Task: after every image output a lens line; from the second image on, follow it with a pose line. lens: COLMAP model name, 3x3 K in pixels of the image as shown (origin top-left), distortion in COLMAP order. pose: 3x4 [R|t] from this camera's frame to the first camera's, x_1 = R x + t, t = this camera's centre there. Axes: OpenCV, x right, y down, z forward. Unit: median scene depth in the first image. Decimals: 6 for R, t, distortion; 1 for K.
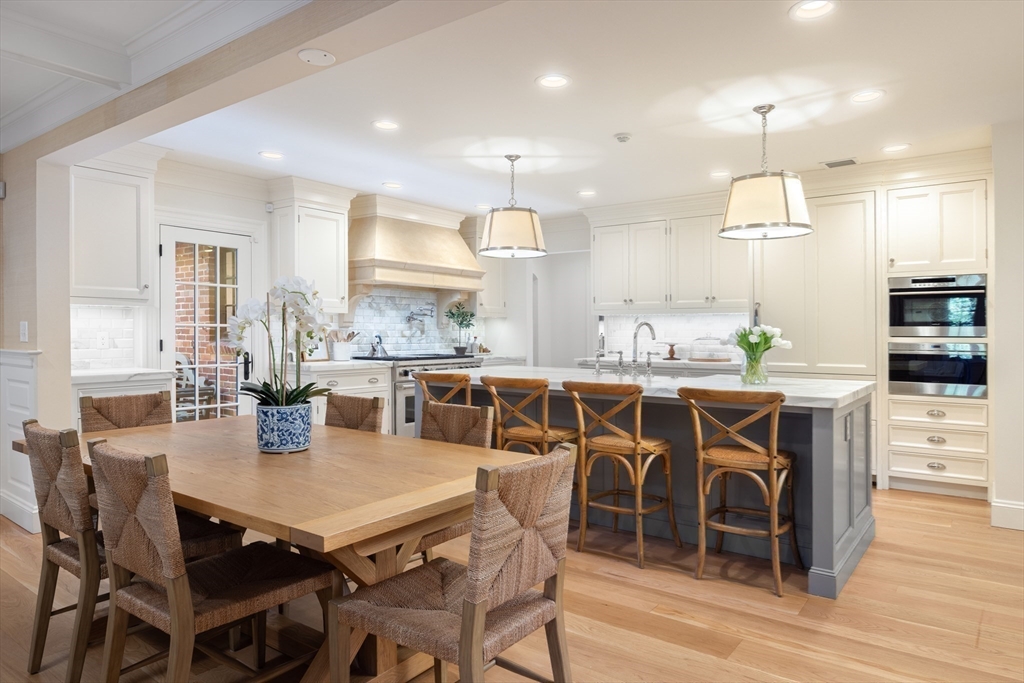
lens RADIAL K [[687.6, 0, 512.0], [0, 687.6, 341.5], [0, 0, 1]] dist [-0.001089, 0.001288]
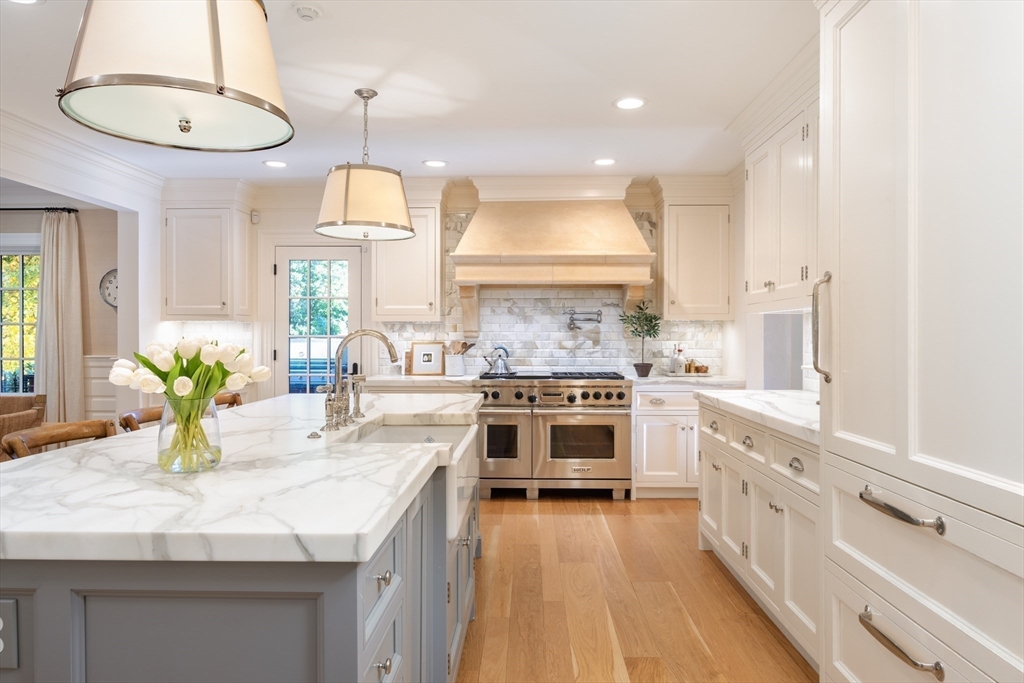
lens RADIAL K [[687.2, 0, 471.0], [0, 687.2, 342.8], [0, 0, 1]] dist [-0.003949, -0.001280]
pose [[0.547600, 0.002139, -0.836737, 0.505572], [-0.010009, 0.999942, -0.003994, -0.010928], [0.836680, 0.010562, 0.547590, 0.558787]]
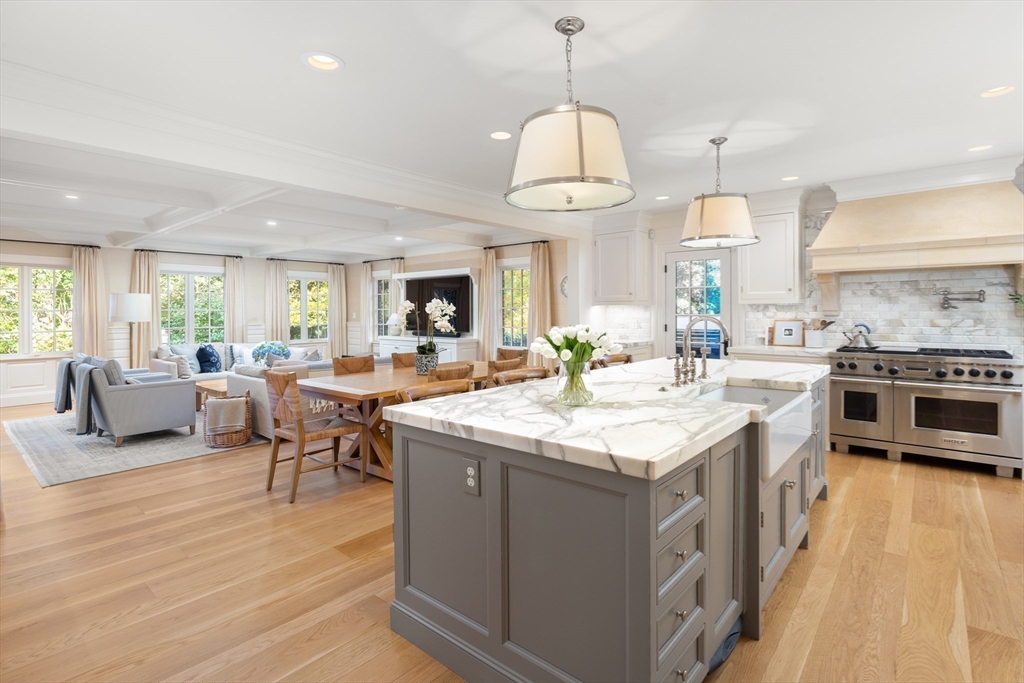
lens RADIAL K [[473.7, 0, 493.7], [0, 473.7, 316.8], [0, 0, 1]] dist [-0.004447, -0.000790]
pose [[-0.087513, 0.007463, -0.996135, 0.536549], [-0.010069, 0.999914, 0.008376, -0.021299], [0.996113, 0.010763, -0.087430, 0.590224]]
